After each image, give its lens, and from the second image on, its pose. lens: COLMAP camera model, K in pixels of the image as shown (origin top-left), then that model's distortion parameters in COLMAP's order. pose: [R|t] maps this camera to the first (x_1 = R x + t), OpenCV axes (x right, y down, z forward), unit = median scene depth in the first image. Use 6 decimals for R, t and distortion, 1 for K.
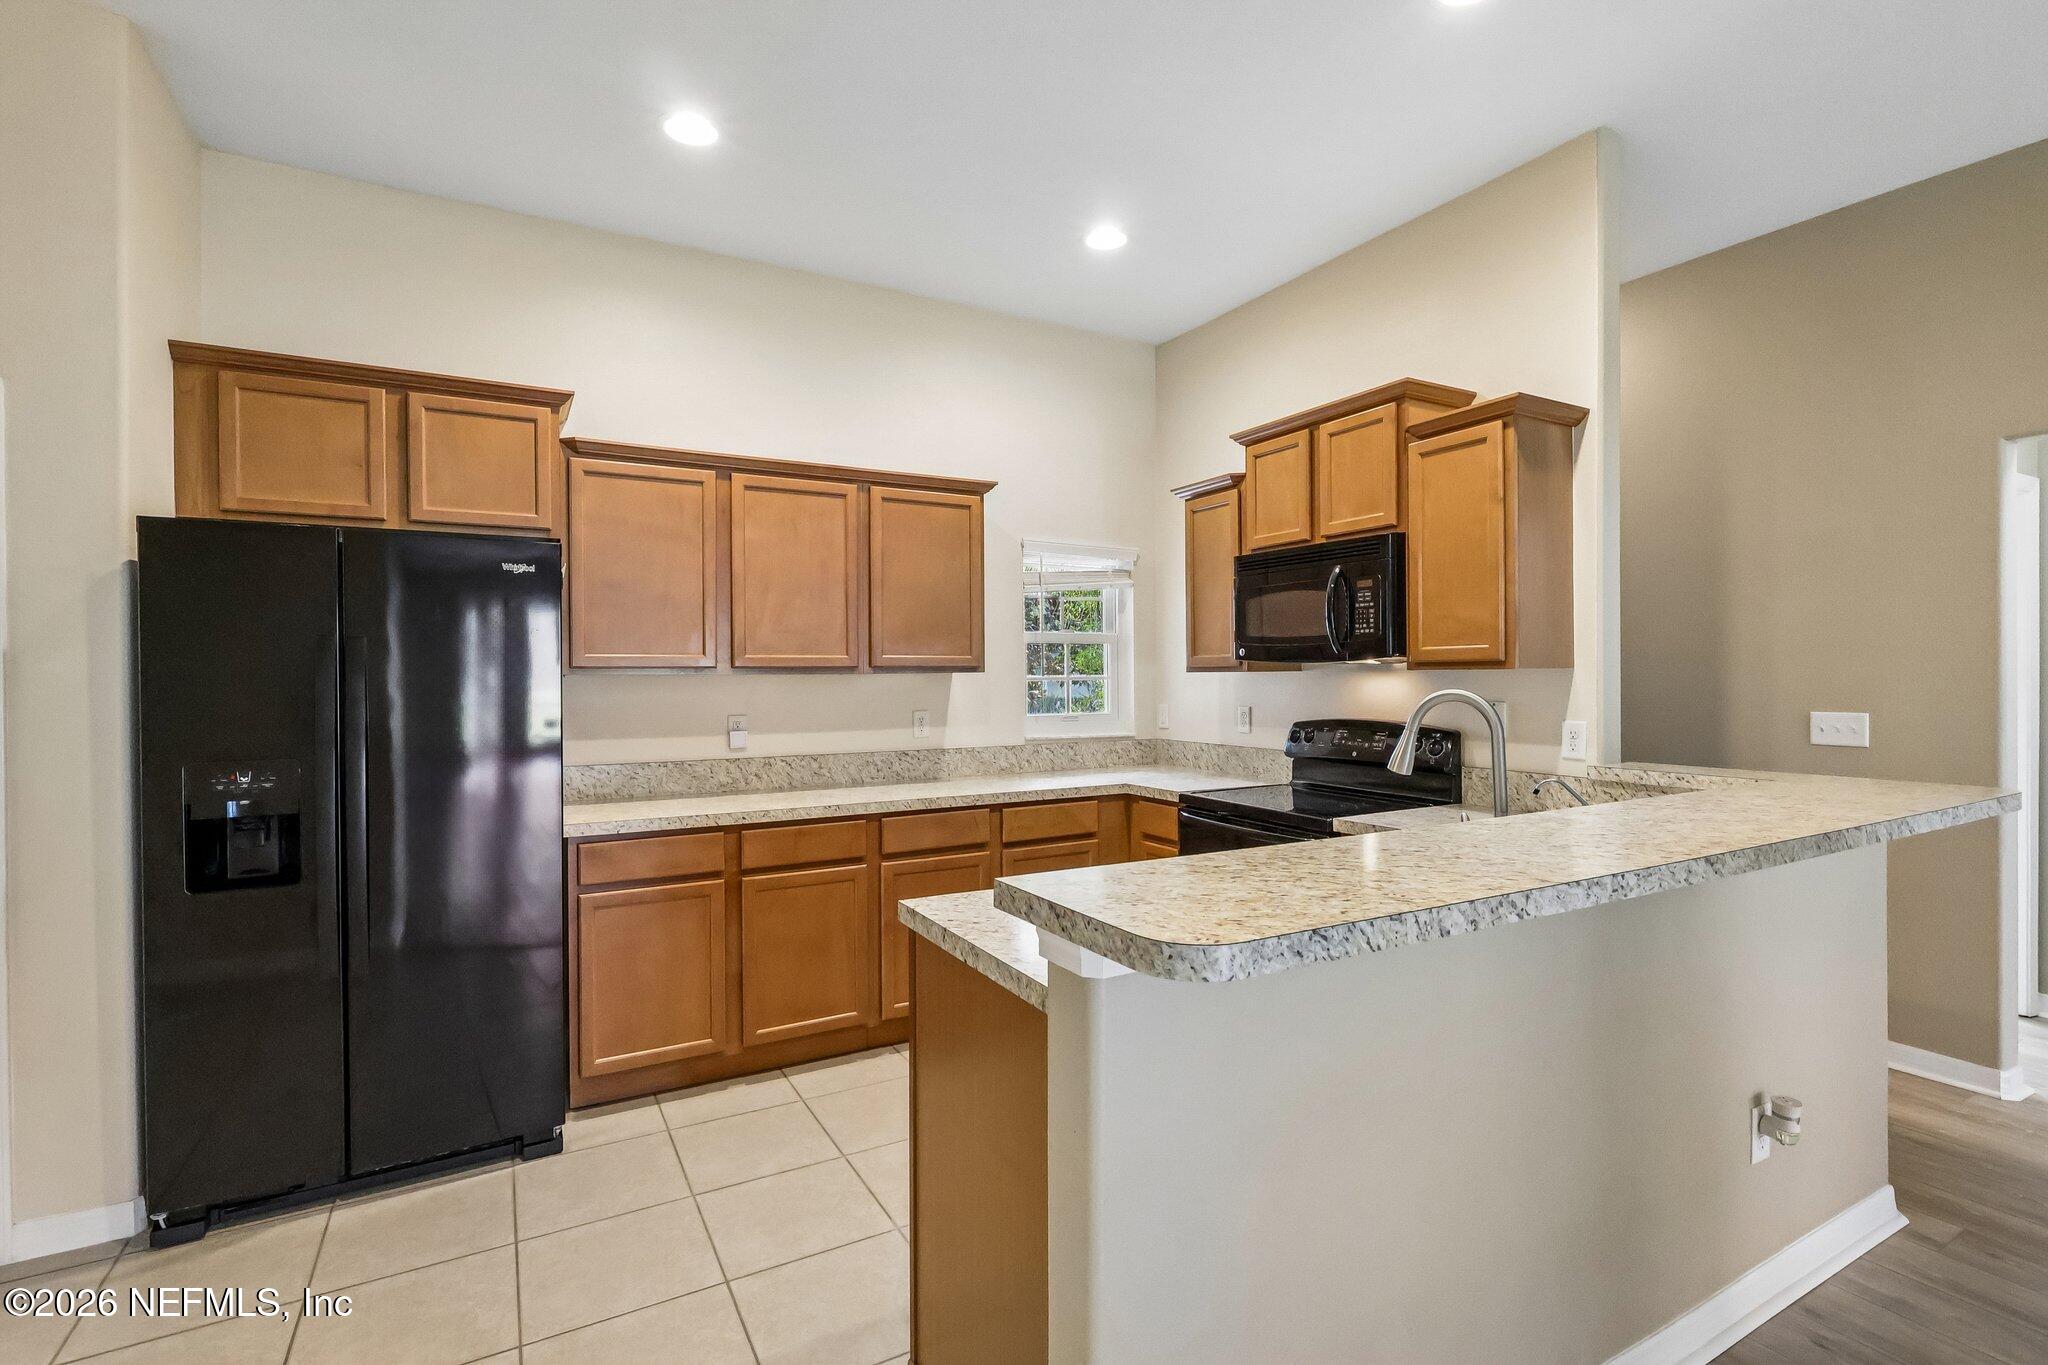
lens RADIAL K [[945.3, 0, 1017.4], [0, 945.3, 684.9], [0, 0, 1]] dist [-0.002209, 0.000595]
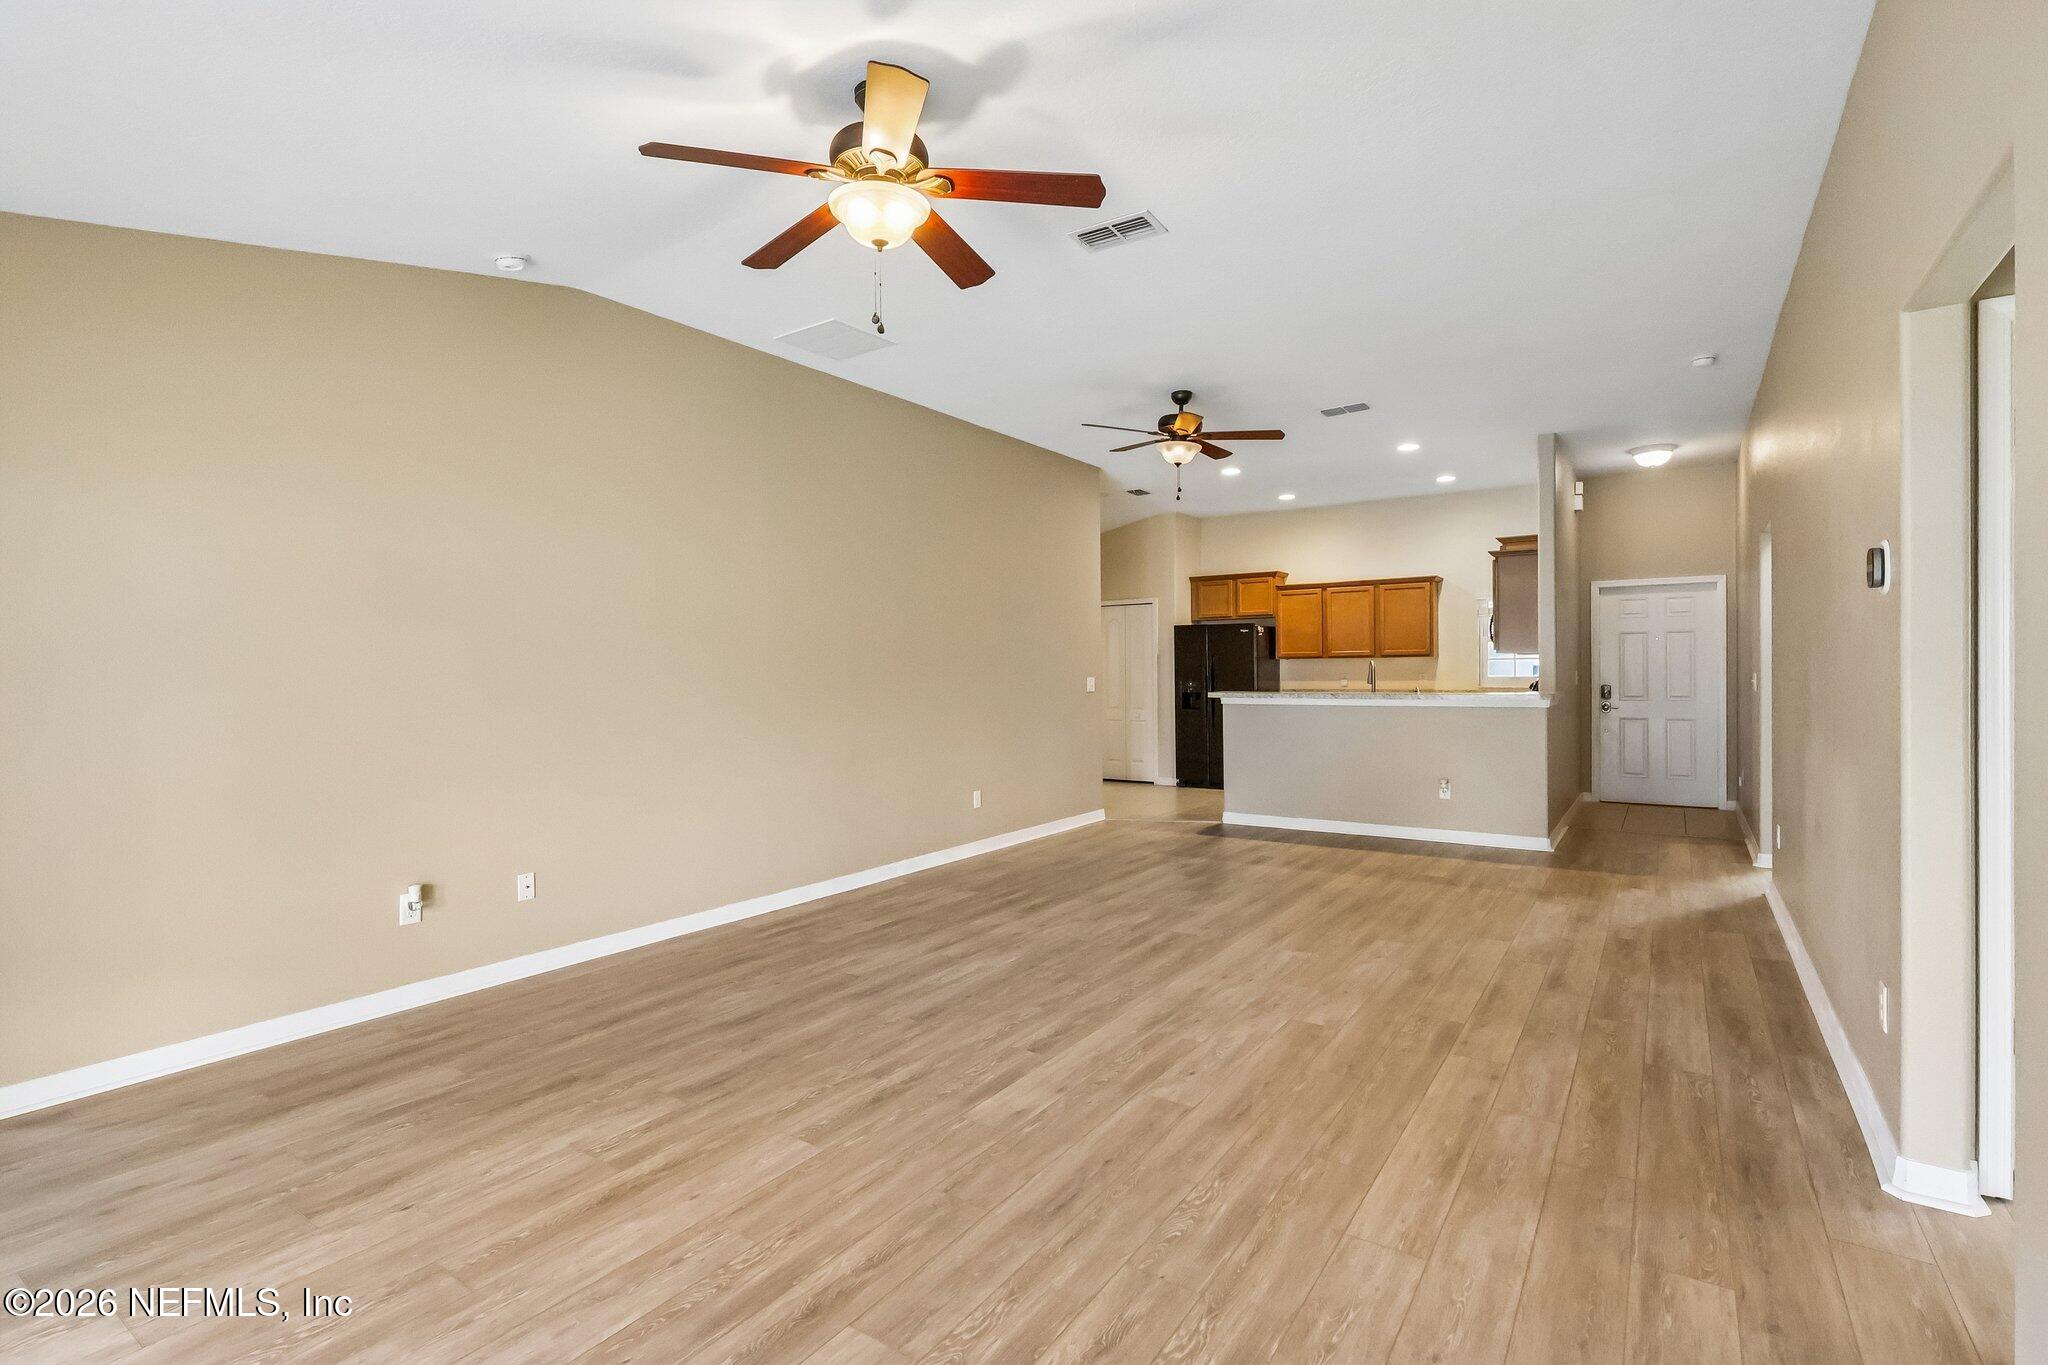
lens RADIAL K [[945.3, 0, 1029.4], [0, 945.3, 679.8], [0, 0, 1]] dist [-0.002209, 0.000595]
pose [[0.448378, 0.010117, -0.893787, 1.928484], [-0.001763, 0.999944, 0.010435, 0.026407], [0.893842, -0.003103, 0.448370, -1.138742]]
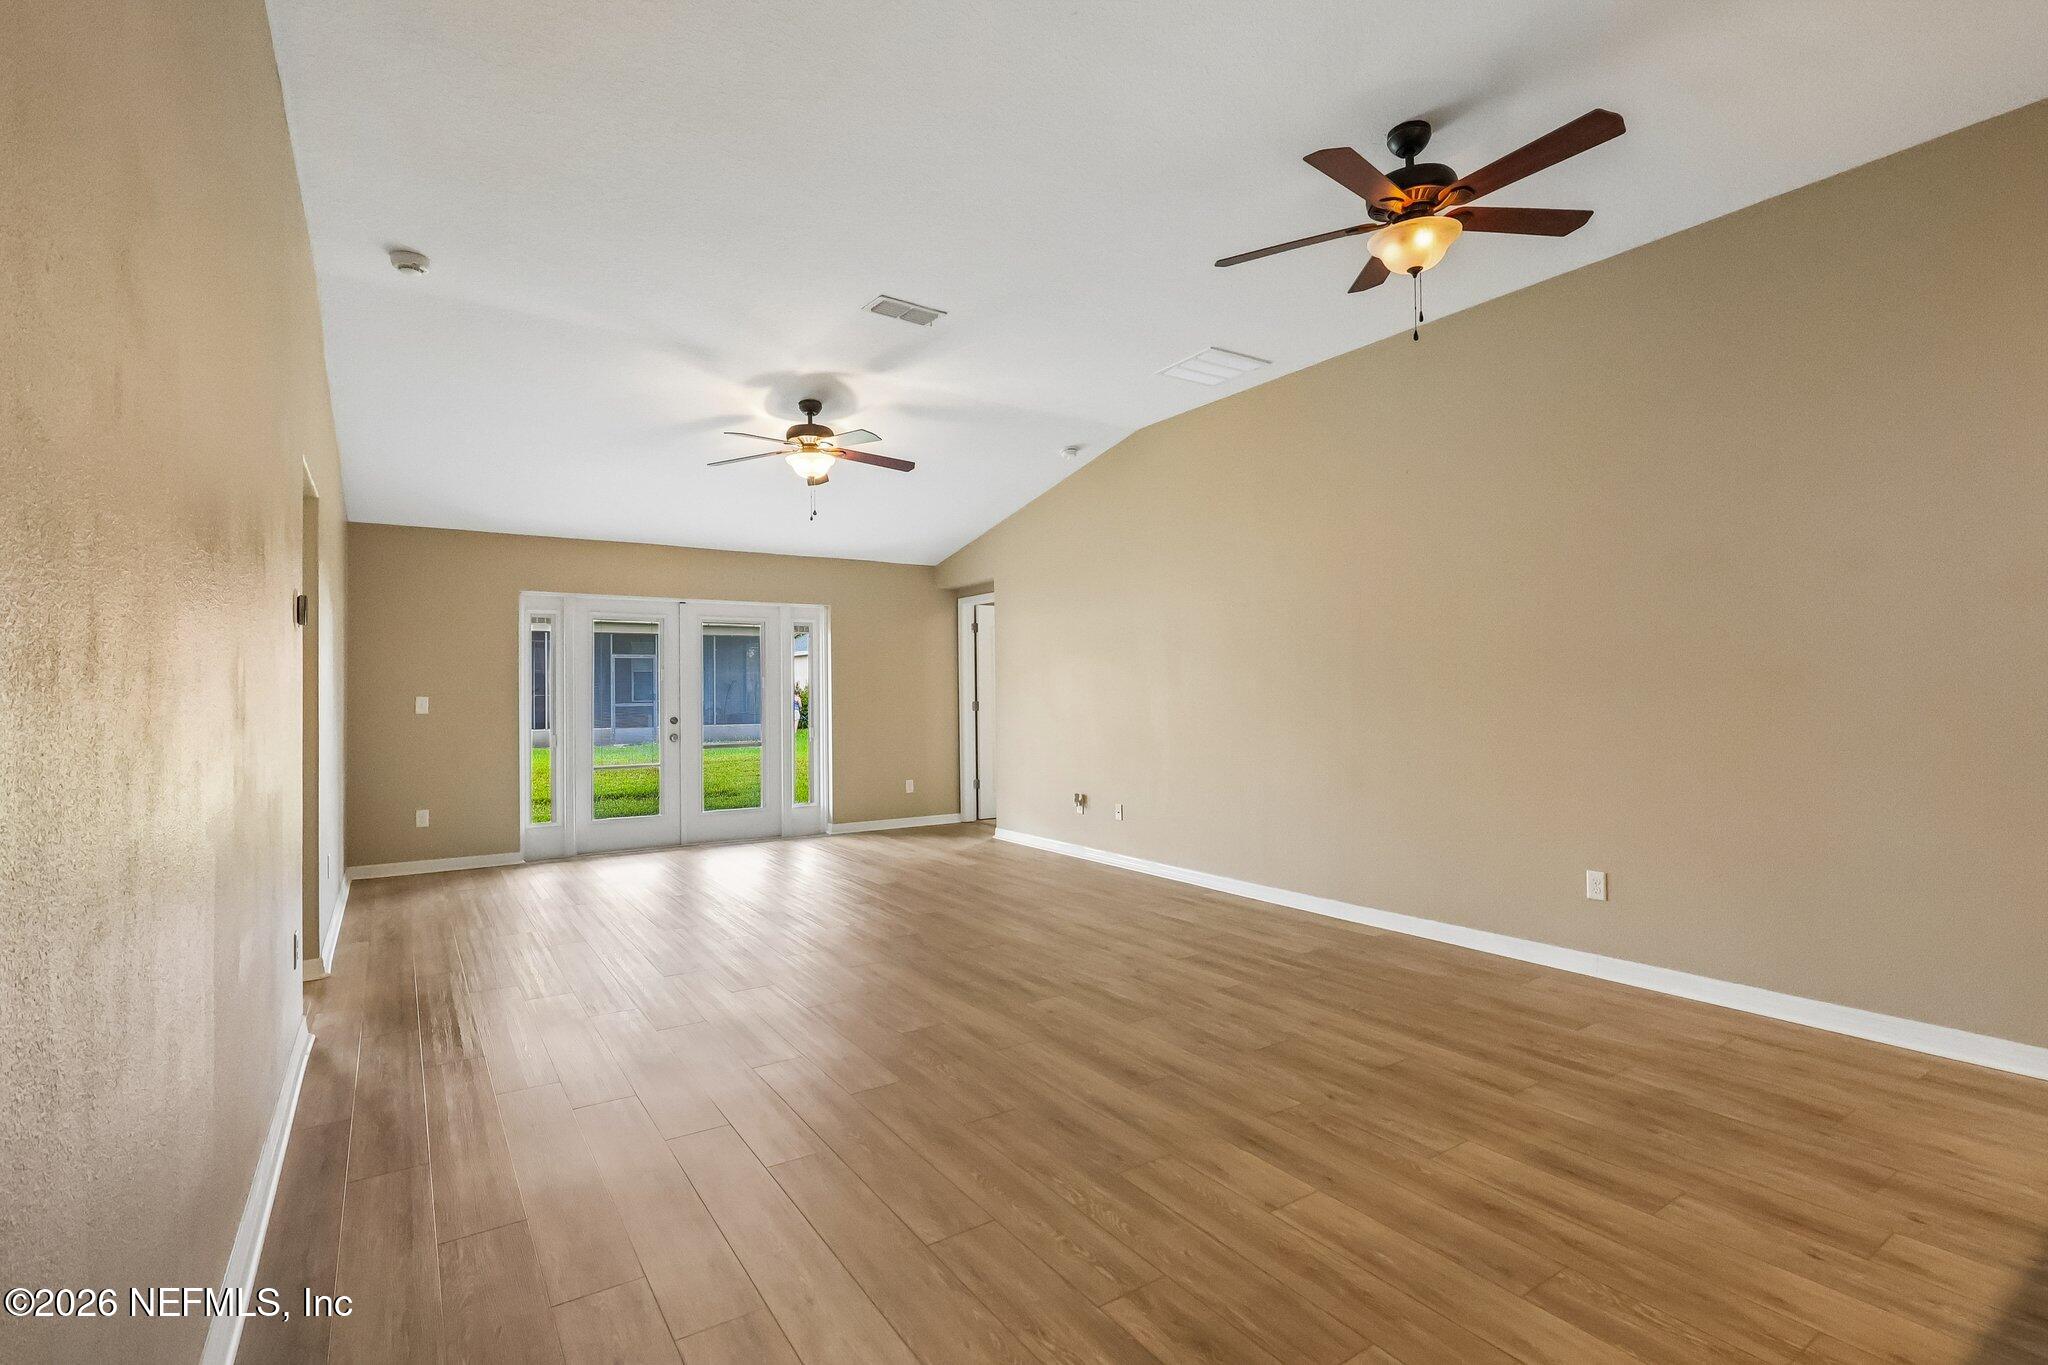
lens RADIAL K [[945.3, 0, 1026.2], [0, 945.3, 679.8], [0, 0, 1]] dist [-0.002209, 0.000595]
pose [[-0.996640, 0.016731, -0.080180, 0.906873], [0.017107, 0.999846, -0.003998, 0.031855], [0.080100, -0.005356, -0.996772, 0.801357]]
